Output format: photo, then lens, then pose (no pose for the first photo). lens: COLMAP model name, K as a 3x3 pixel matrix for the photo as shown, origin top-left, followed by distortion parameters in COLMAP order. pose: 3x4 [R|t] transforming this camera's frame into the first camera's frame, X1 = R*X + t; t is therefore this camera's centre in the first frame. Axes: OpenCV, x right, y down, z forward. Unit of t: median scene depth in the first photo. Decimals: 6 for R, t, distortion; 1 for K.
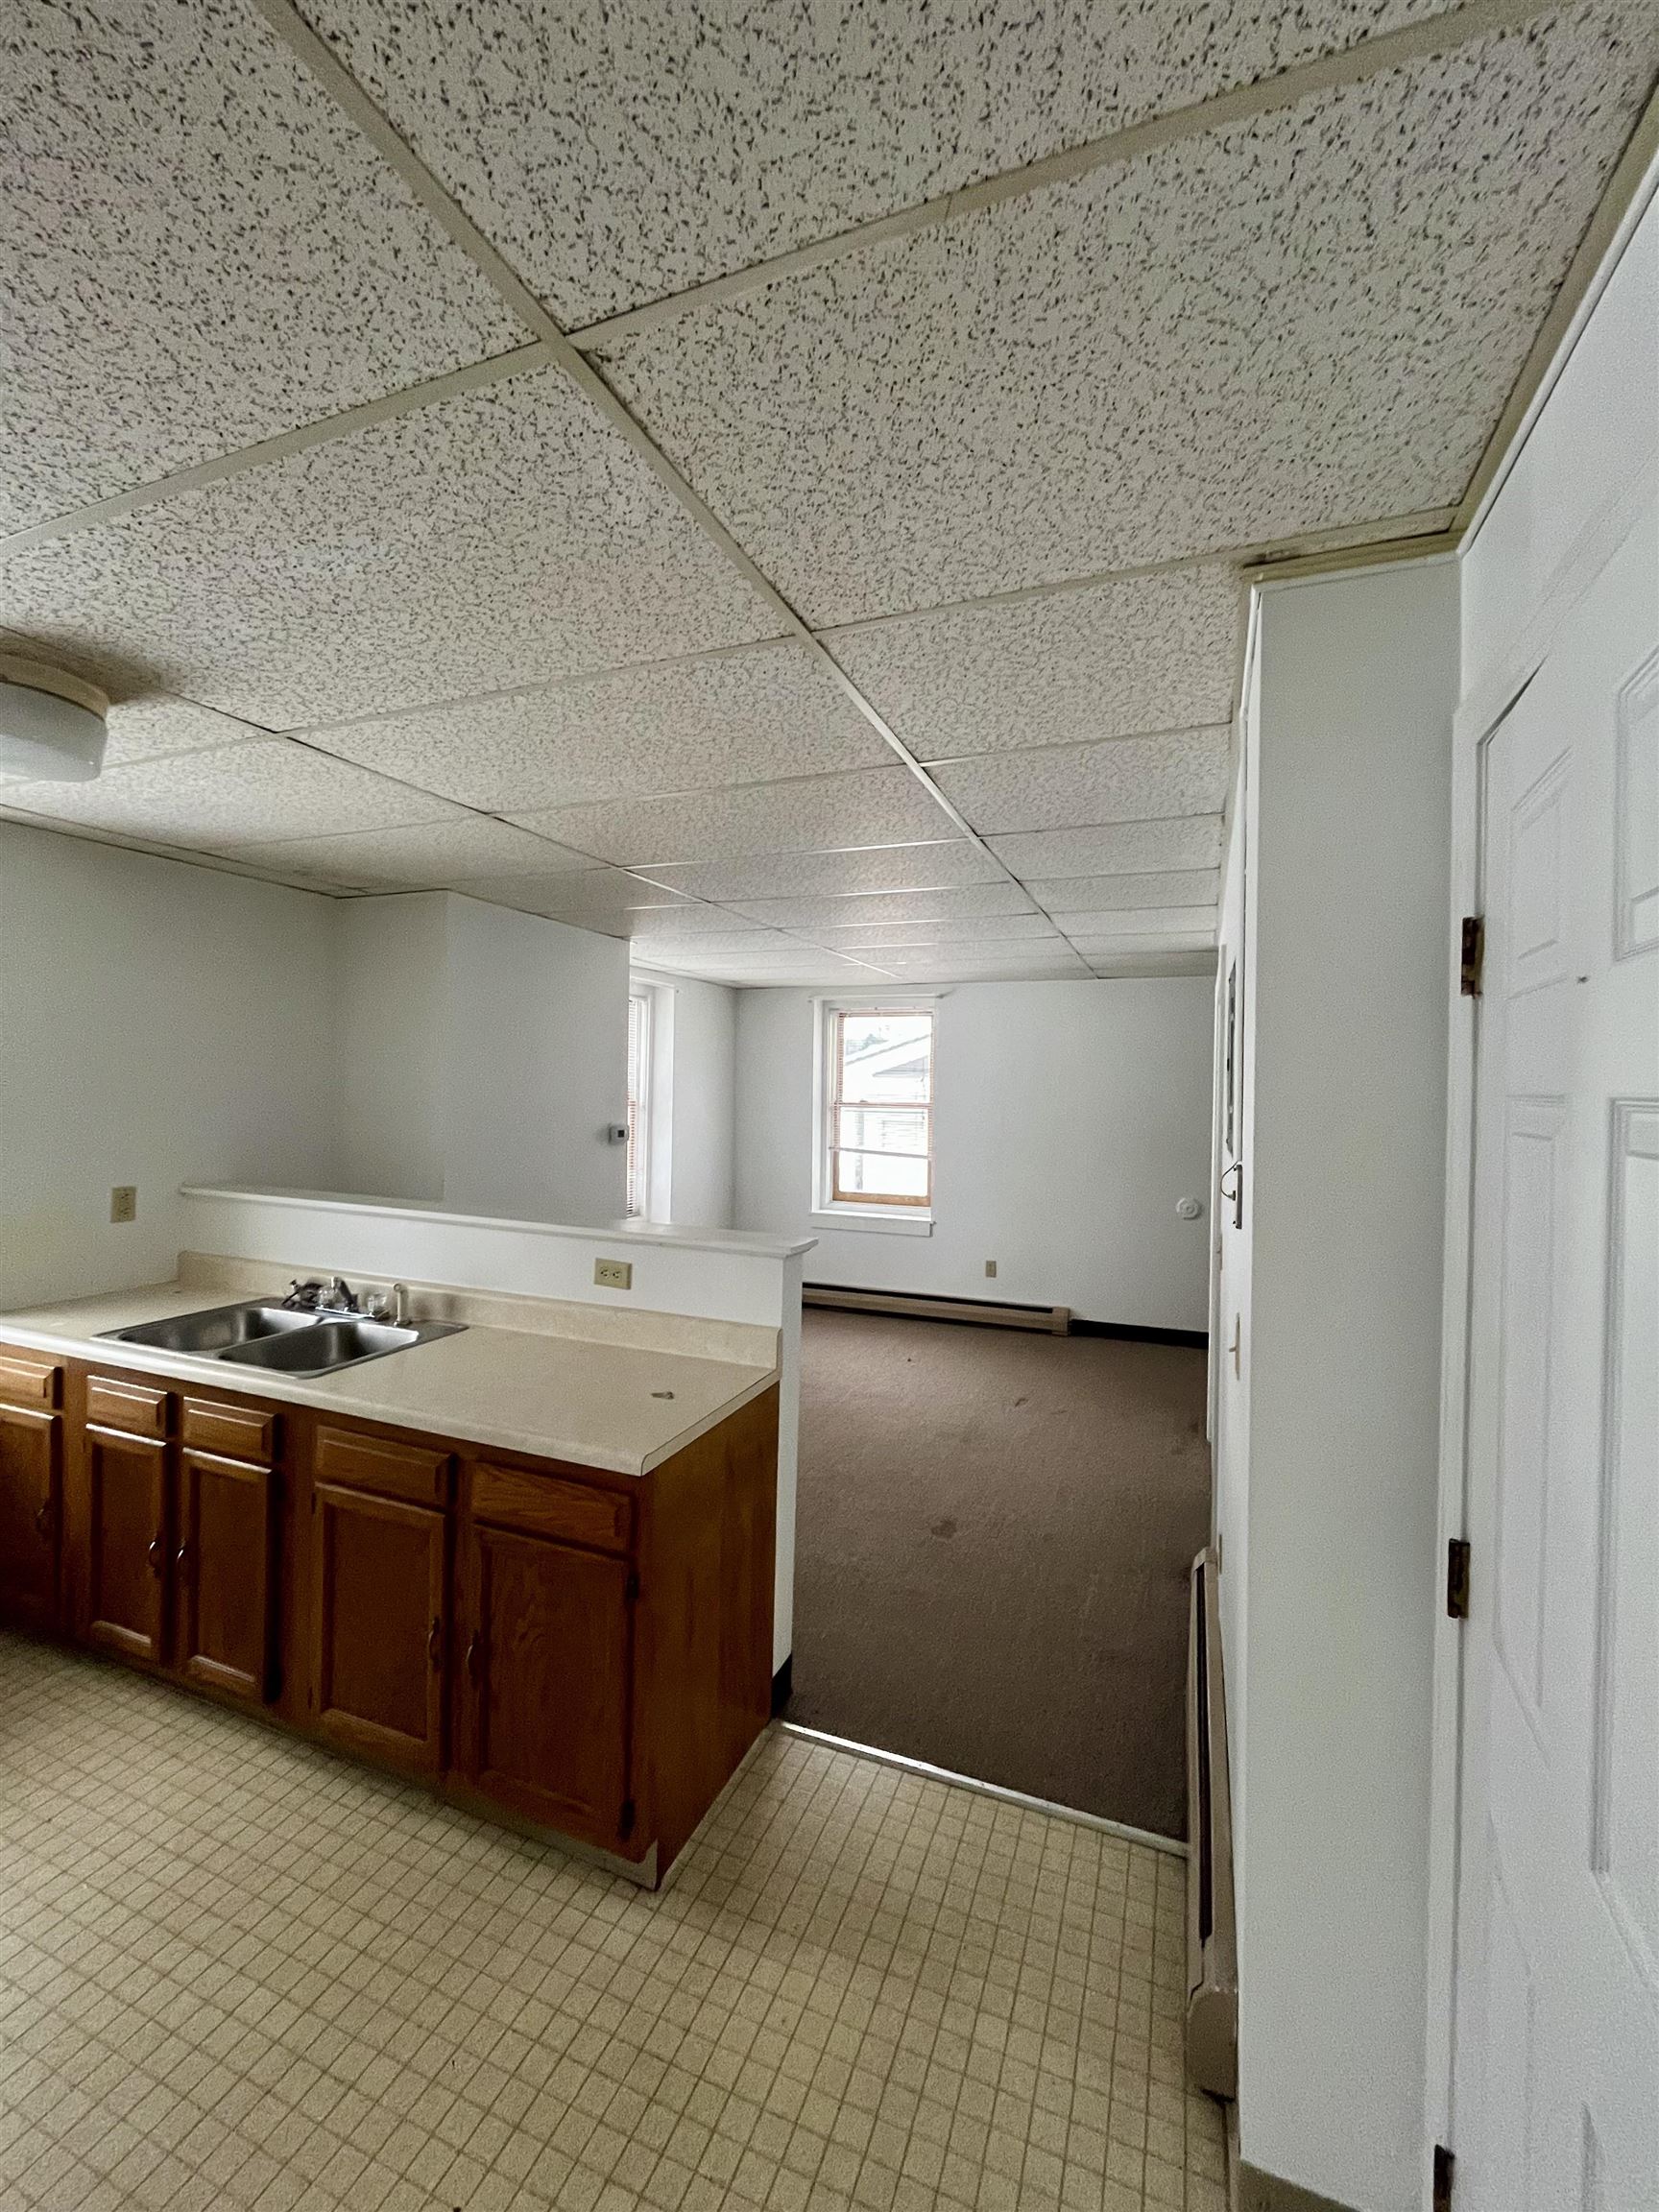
lens RADIAL K [[888.3, 0, 895.0], [0, 888.3, 1113.3], [0, 0, 1]] dist [0.000666, 0.010810]
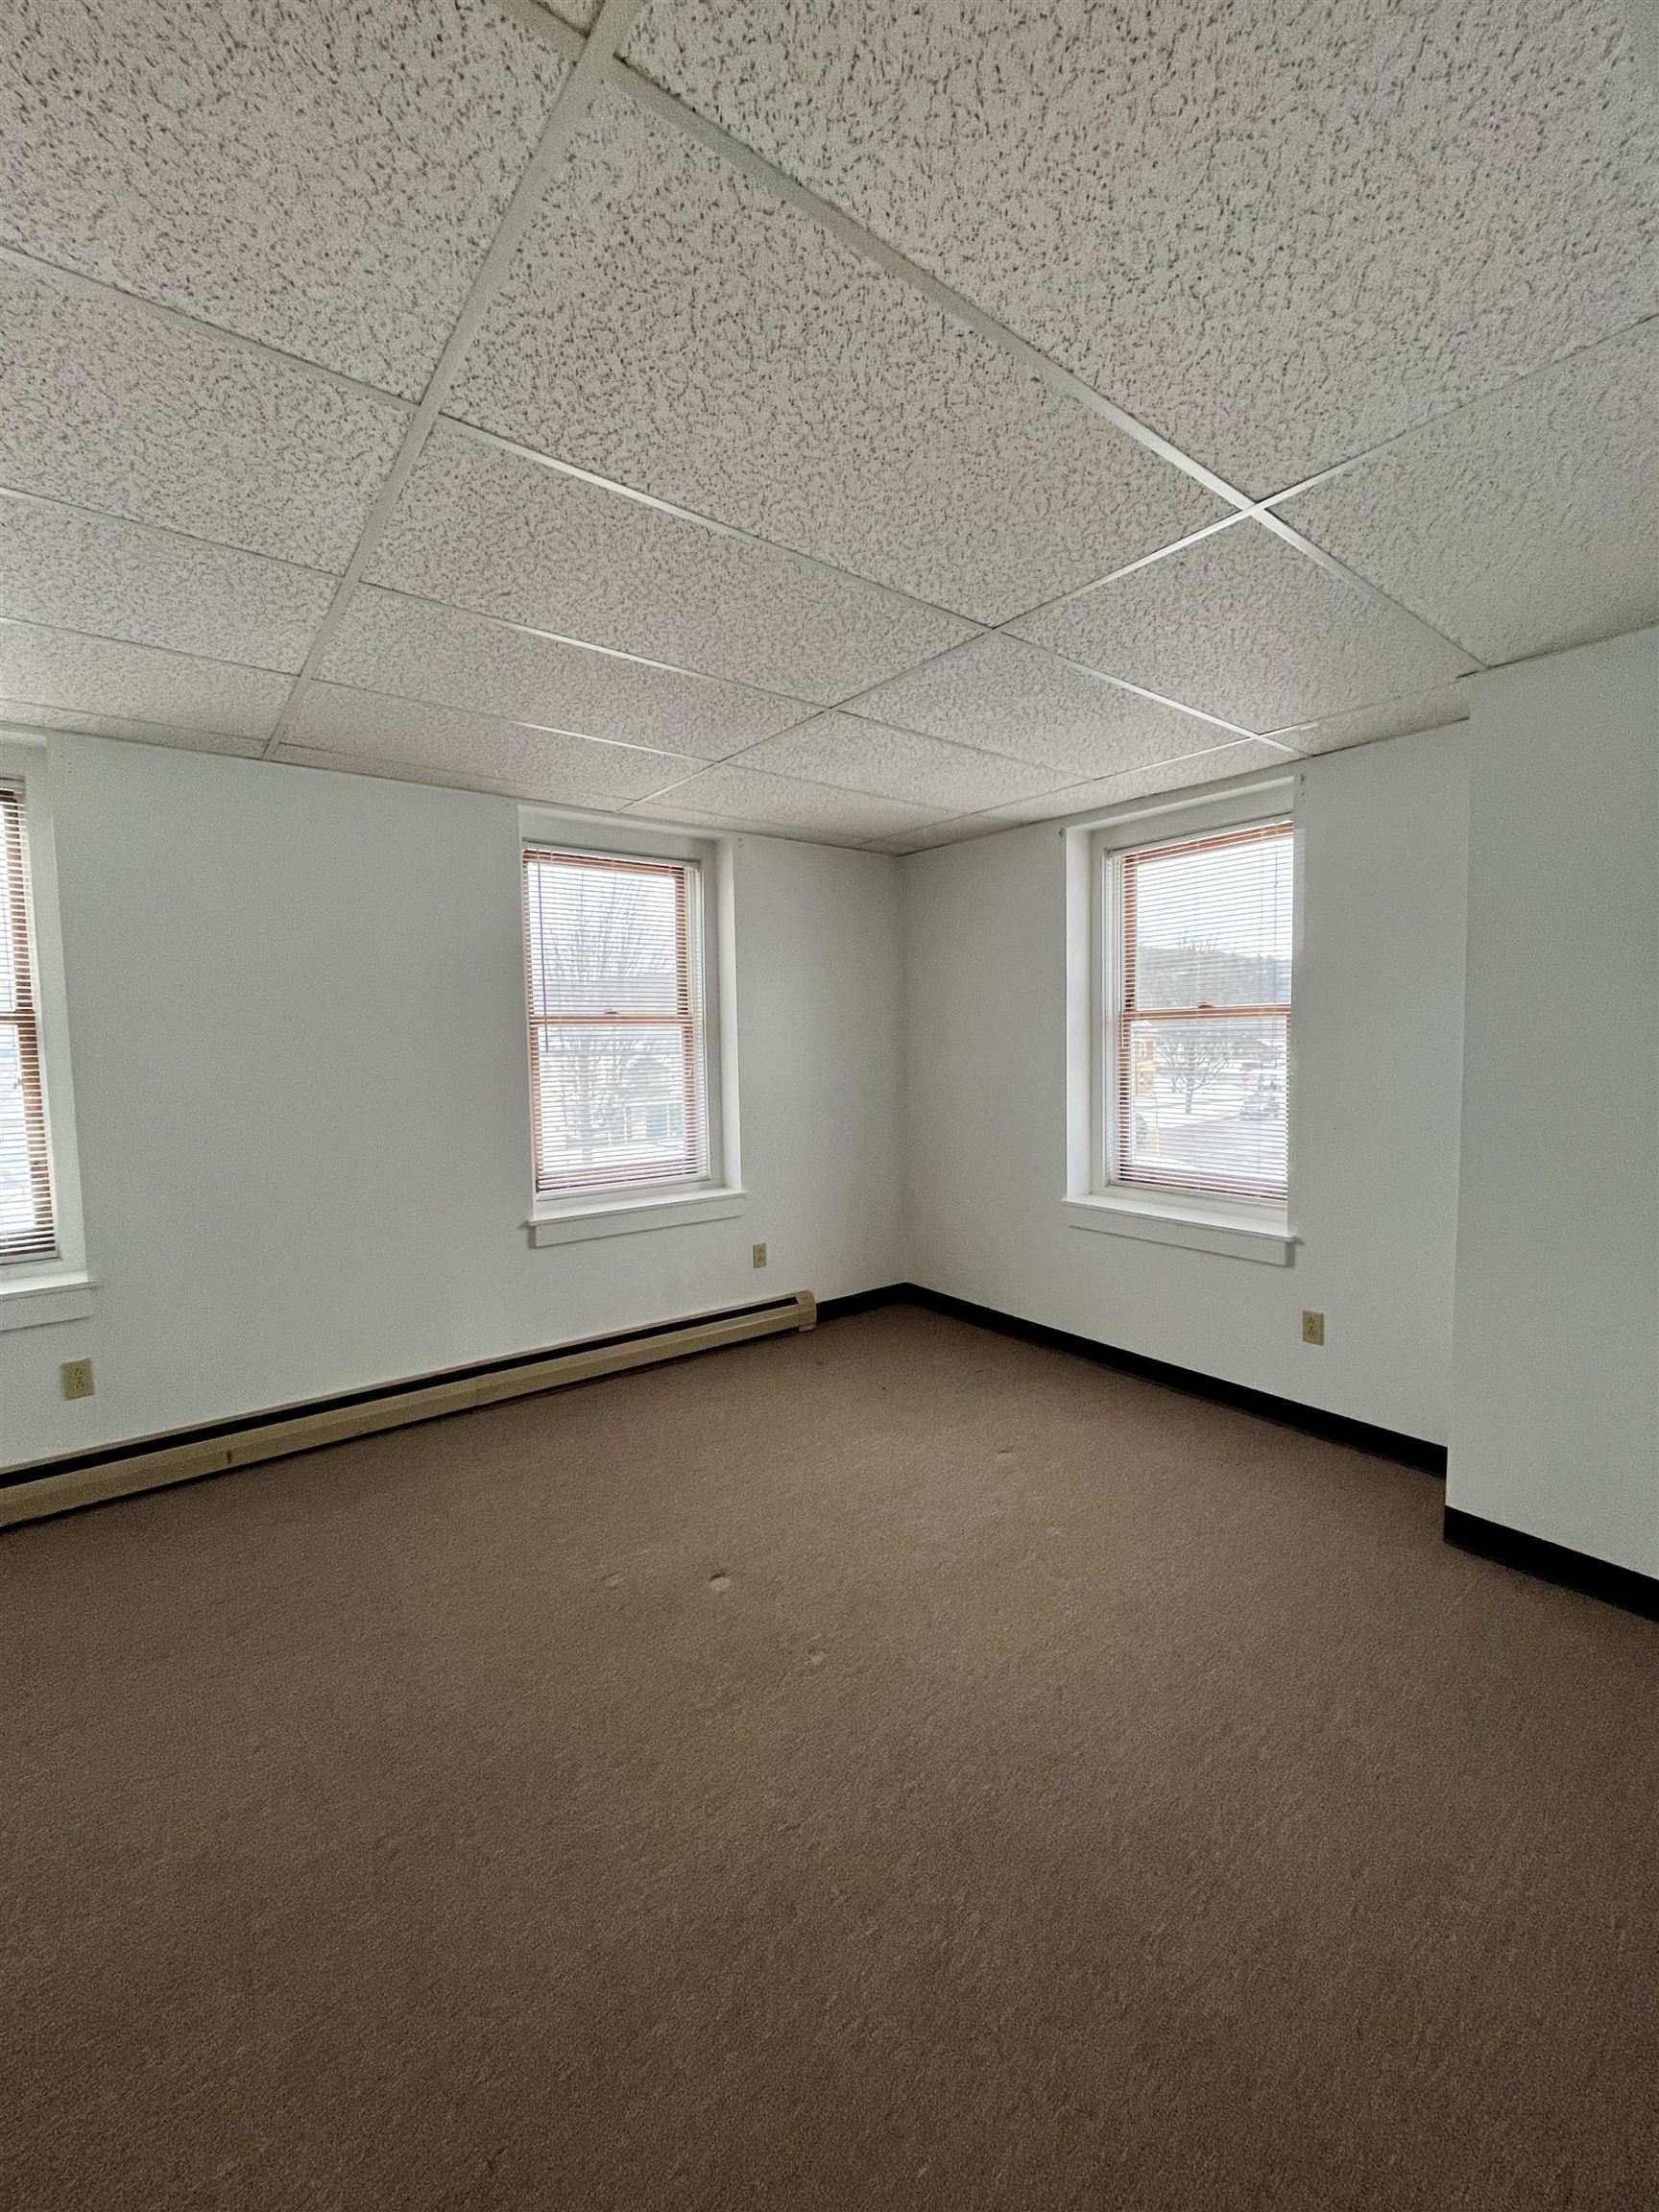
lens RADIAL K [[907.7, 0, 840.8], [0, 907.7, 1074.7], [0, 0, 1]] dist [0.001303, 0.000081]
pose [[0.505688, -0.088057, 0.858210, -0.593457], [0.021277, 0.995748, 0.089632, 0.016954], [-0.862454, -0.027066, 0.505412, 0.184551]]
